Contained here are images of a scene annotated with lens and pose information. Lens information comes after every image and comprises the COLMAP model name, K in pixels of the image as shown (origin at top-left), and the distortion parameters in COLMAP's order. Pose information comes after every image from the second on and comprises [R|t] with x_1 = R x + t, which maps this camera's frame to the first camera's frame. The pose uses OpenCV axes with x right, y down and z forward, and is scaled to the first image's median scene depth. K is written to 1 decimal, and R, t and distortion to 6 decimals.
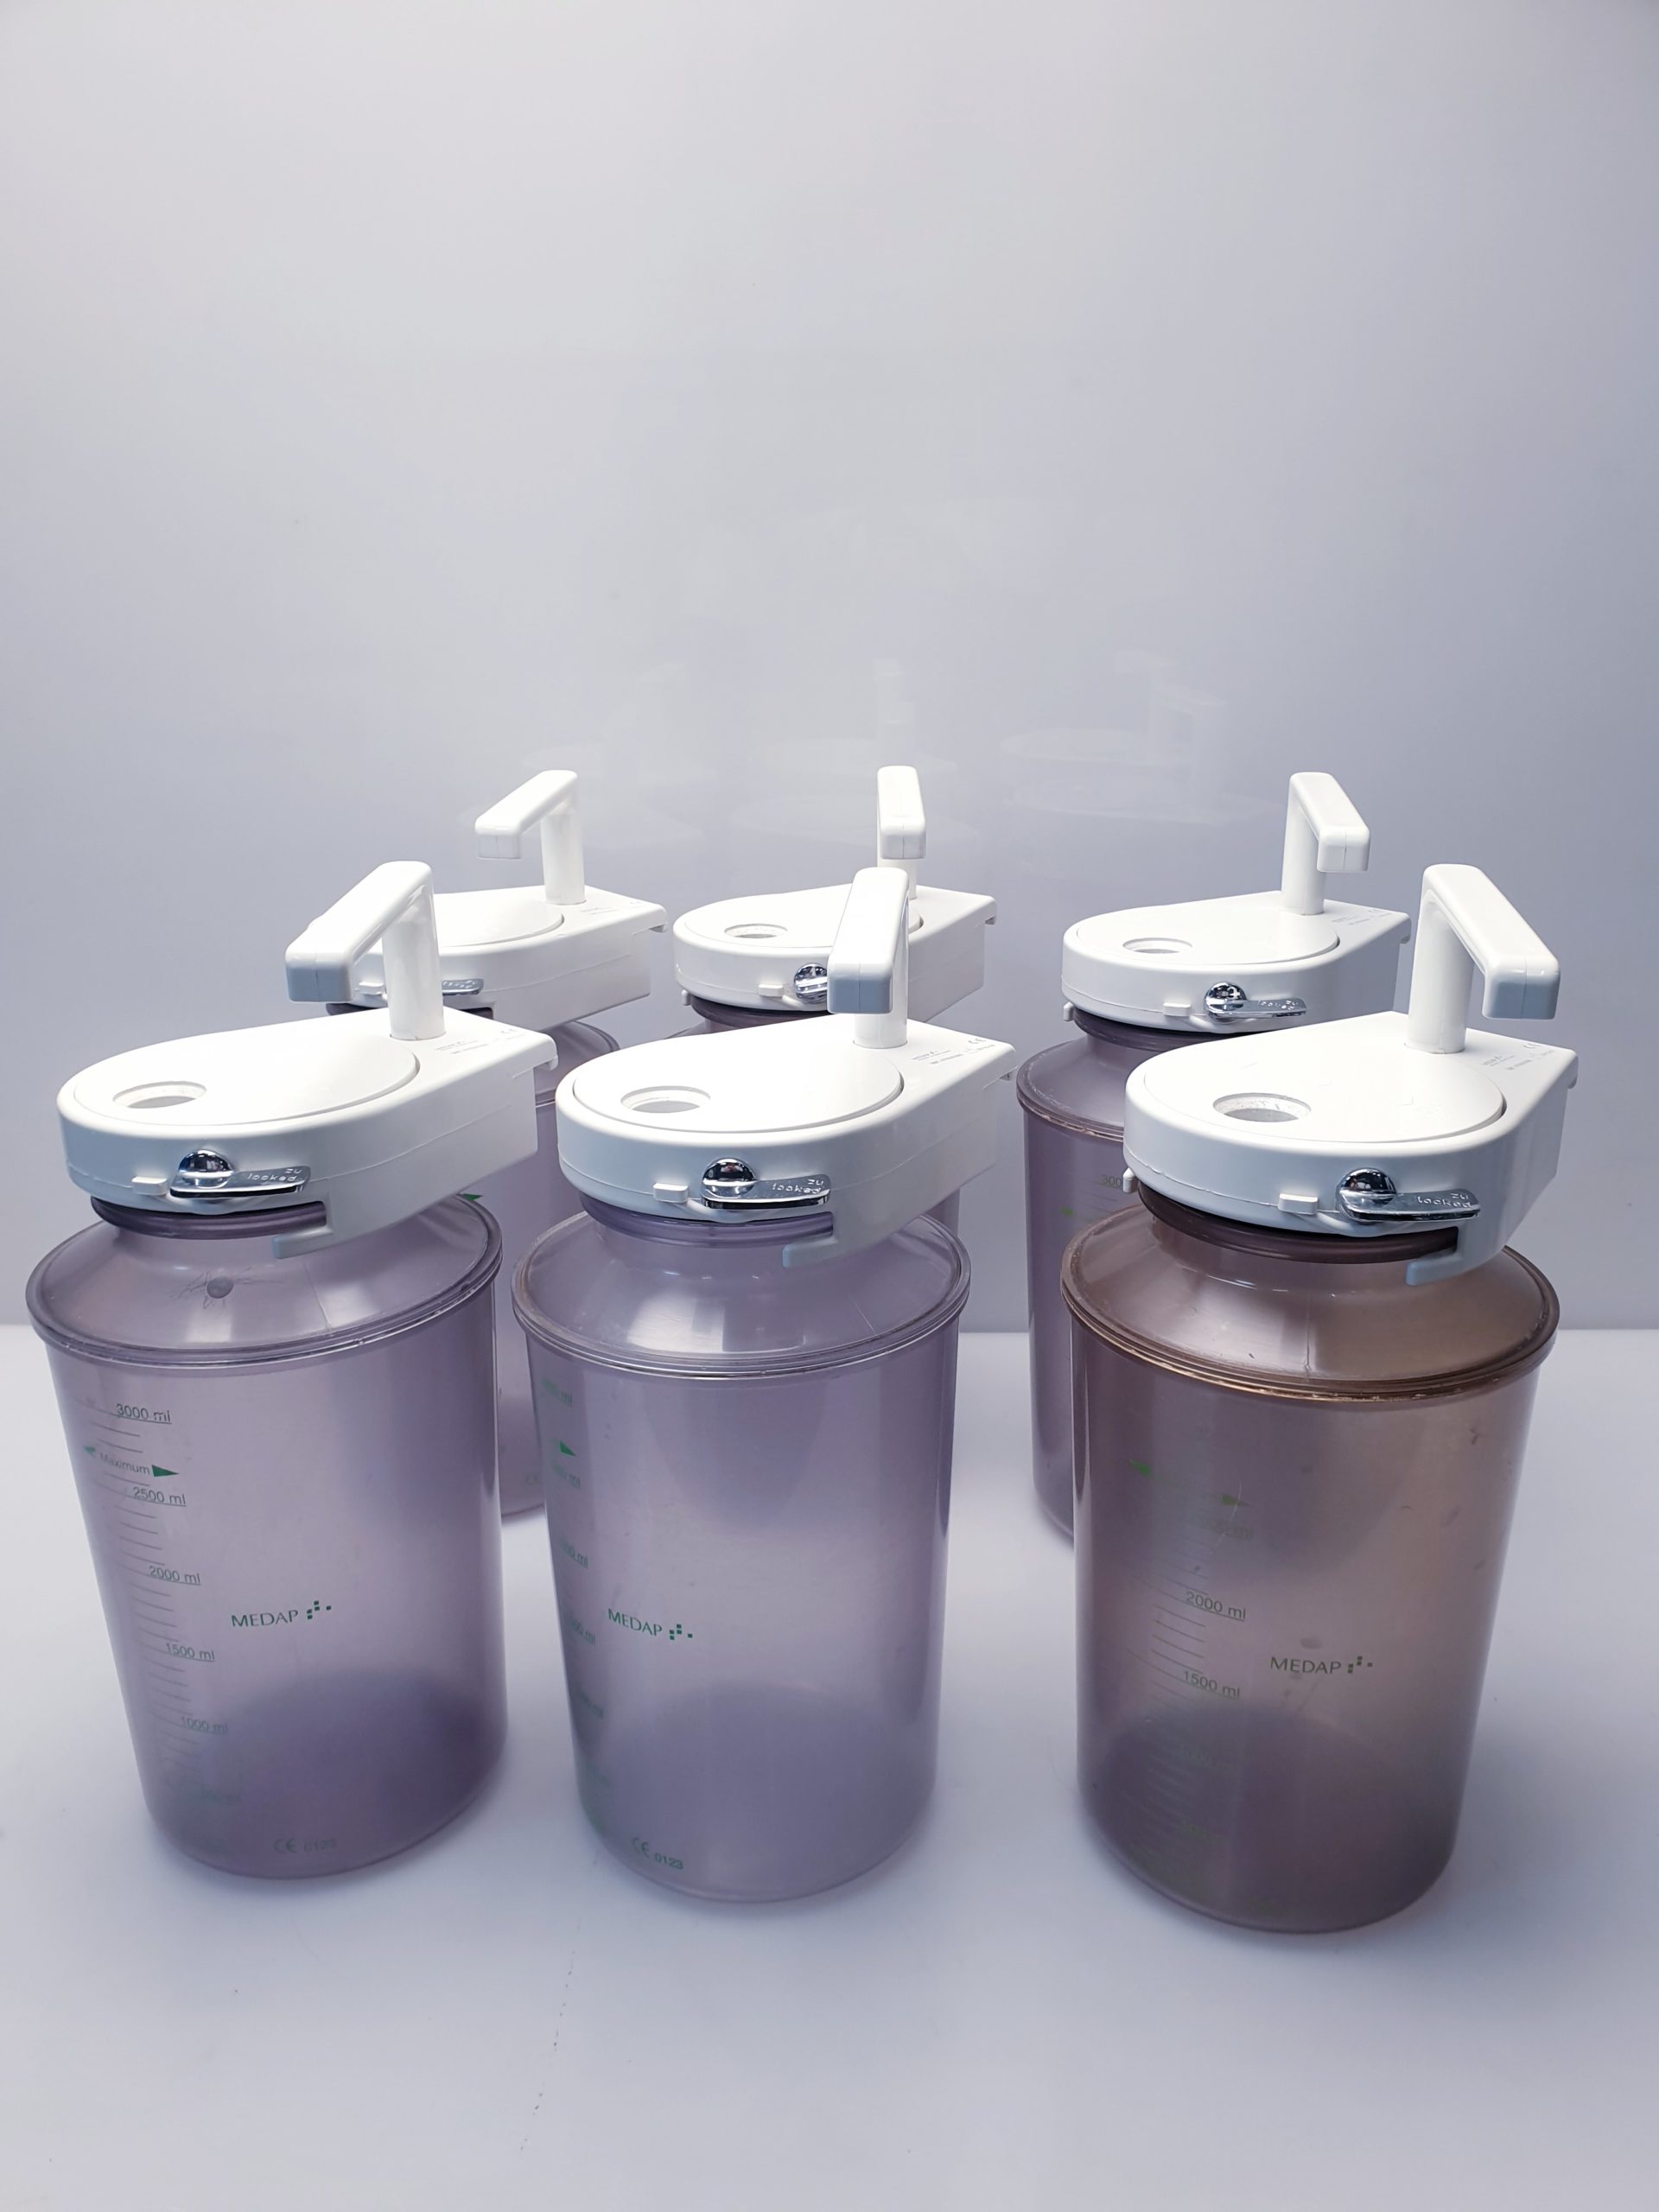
lens RADIAL K [[1674.7, 0, 823.0], [0, 1674.7, 1140.7], [0, 0, 1]] dist [0.092072, -0.293049]
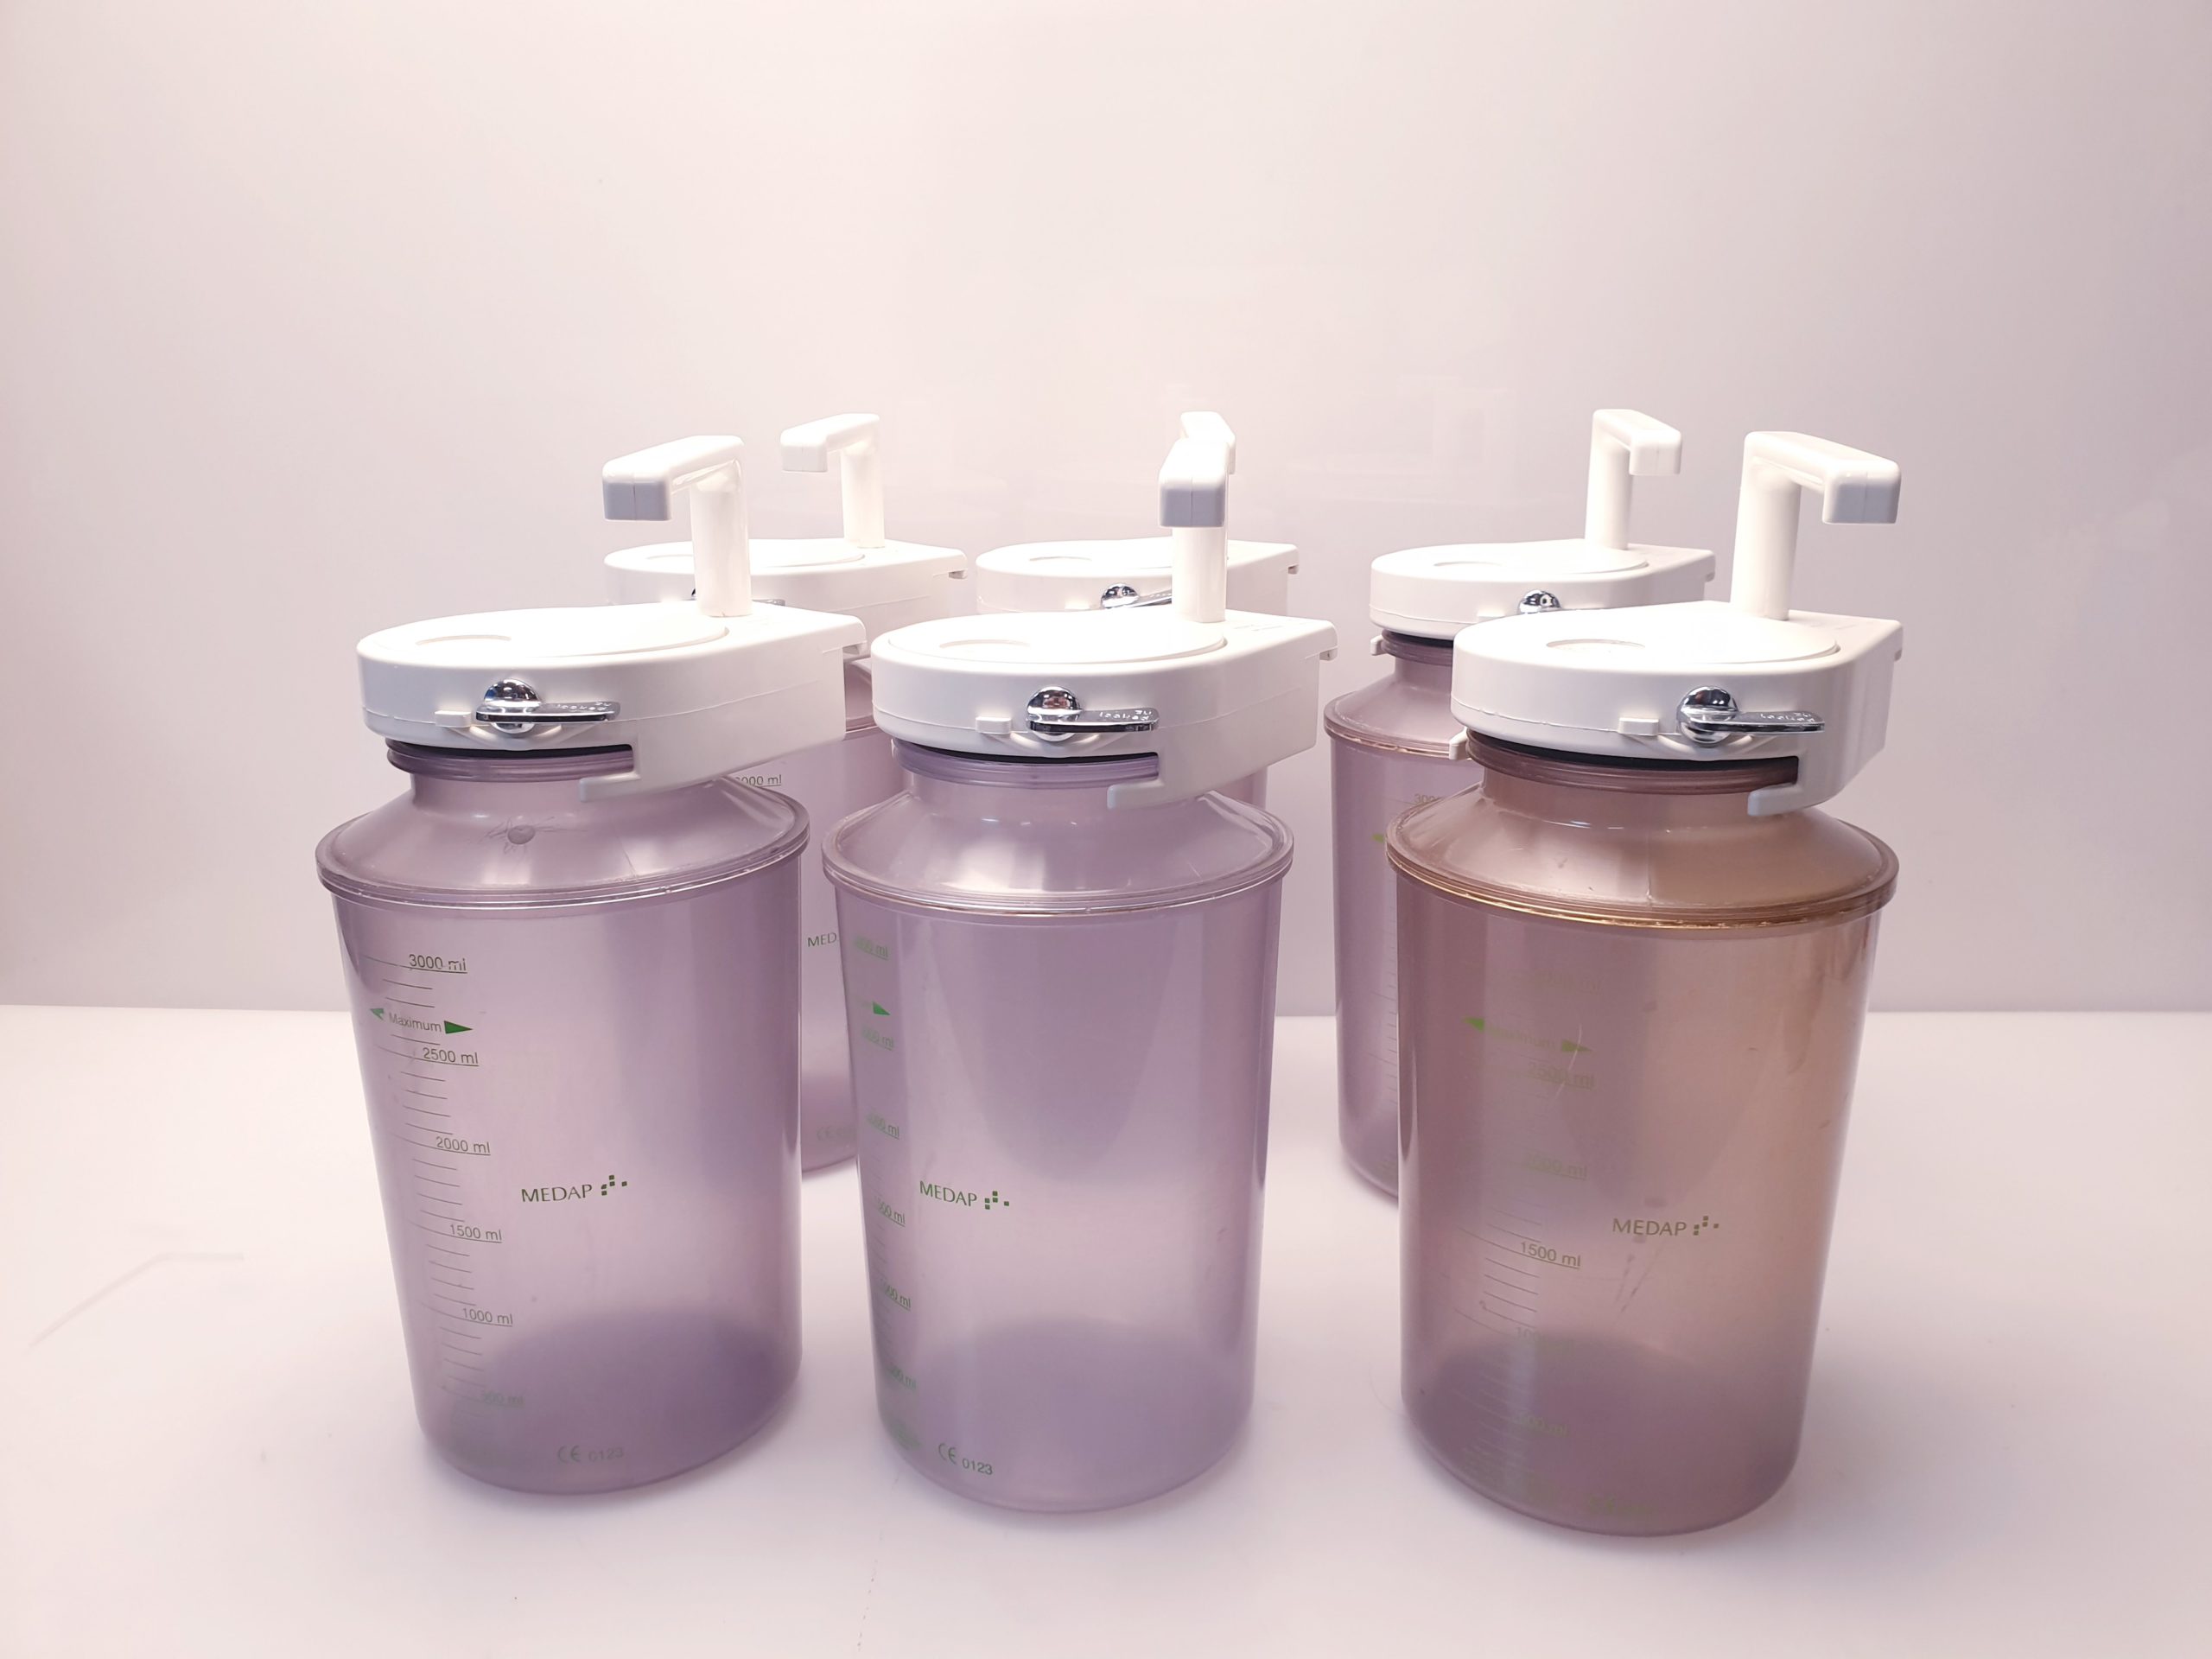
lens RADIAL K [[1674.7, 0, 1120.9], [0, 1674.7, 836.3], [0, 0, 1]] dist [0.092072, -0.293049]
pose [[0.999768, 0.003201, 0.021319, -0.035141], [-0.001609, 0.997236, -0.074279, 0.157009], [-0.021498, 0.074227, 0.997010, 0.031365]]
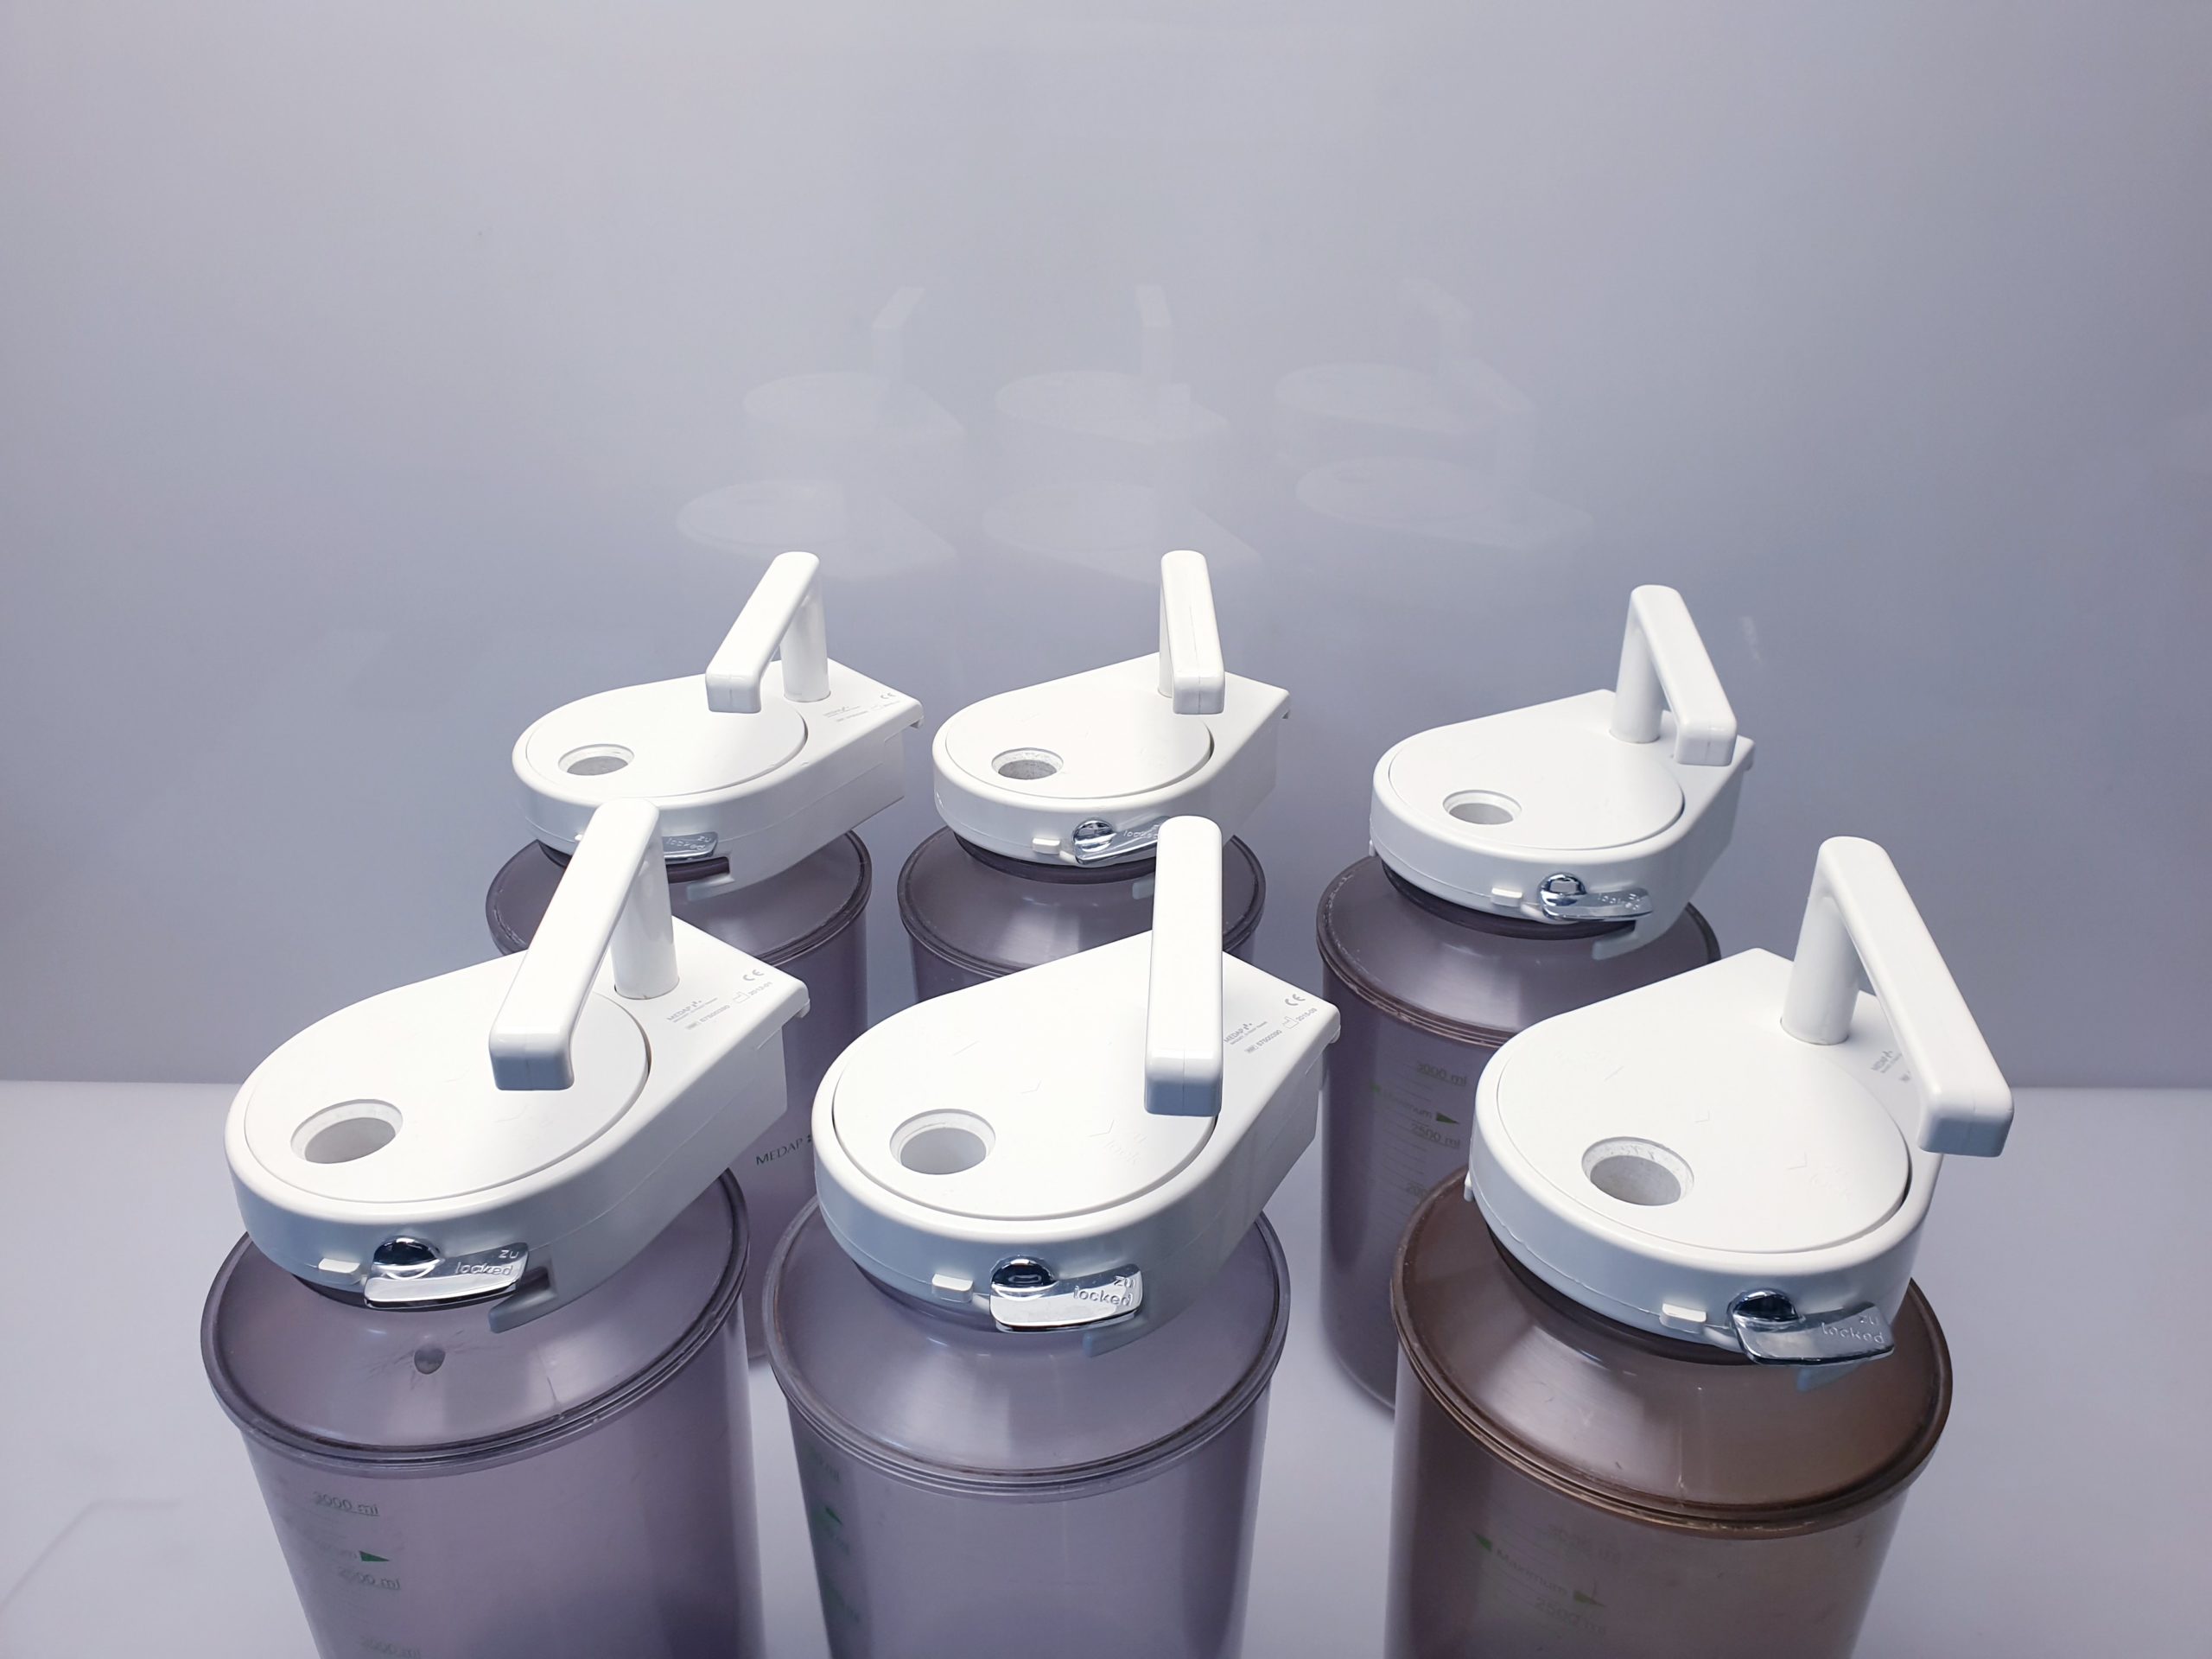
lens RADIAL K [[1699.5, 0, 1107.8], [0, 1699.5, 788.1], [0, 0, 1]] dist [-0.015024, -0.005746]
pose [[0.999425, 0.000213, 0.033901, -0.038998], [-0.003690, 0.994721, 0.102551, -0.289716], [-0.033700, -0.102617, 0.994150, 0.155482]]
